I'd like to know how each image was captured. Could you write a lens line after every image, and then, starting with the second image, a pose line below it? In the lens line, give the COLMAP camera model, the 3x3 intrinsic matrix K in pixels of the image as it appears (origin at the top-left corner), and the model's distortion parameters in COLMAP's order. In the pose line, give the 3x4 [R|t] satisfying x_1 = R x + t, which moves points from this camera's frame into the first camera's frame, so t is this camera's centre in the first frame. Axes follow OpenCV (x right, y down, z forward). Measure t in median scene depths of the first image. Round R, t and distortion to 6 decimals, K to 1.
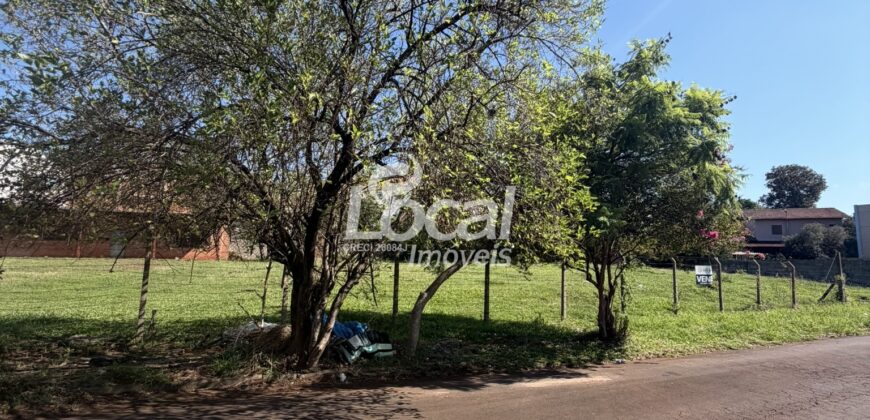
lens RADIAL K [[460.0, 0, 436.6], [0, 460.0, 209.1], [0, 0, 1]] dist [-0.000936, -0.000670]
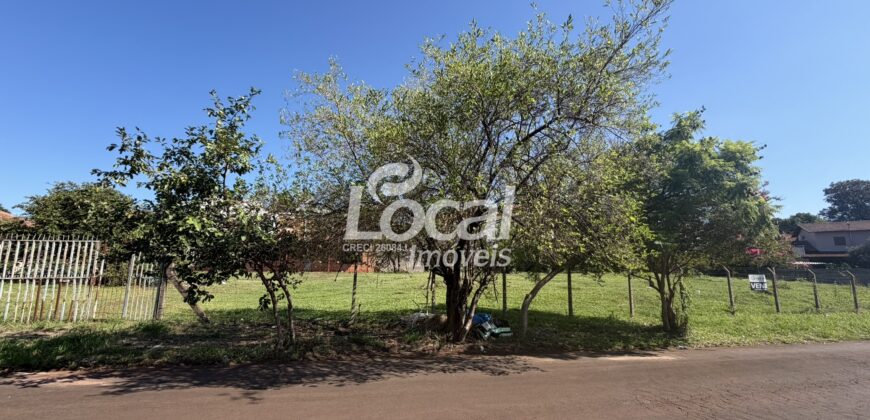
lens RADIAL K [[345.2, 0, 434.2], [0, 345.2, 209.9], [0, 0, 1]] dist [0.002148, -0.000514]
pose [[0.972812, -0.048861, -0.226385, -0.061566], [0.033737, 0.996962, -0.070202, -0.023738], [0.229127, 0.060655, 0.971505, -0.179830]]
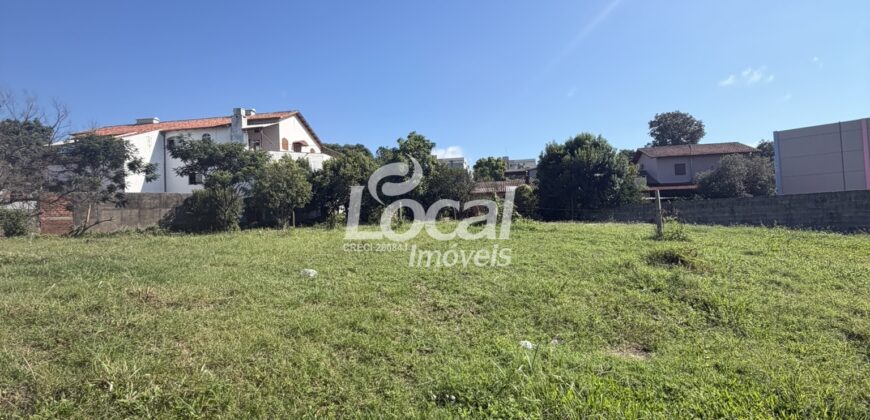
lens RADIAL K [[460.8, 0, 433.8], [0, 460.8, 205.9], [0, 0, 1]] dist [0.000488, 0.000741]
pose [[0.978132, -0.043697, 0.203343, 0.986150], [0.029950, 0.997083, 0.070197, 0.276487], [-0.205818, -0.062571, 0.976588, 1.991335]]
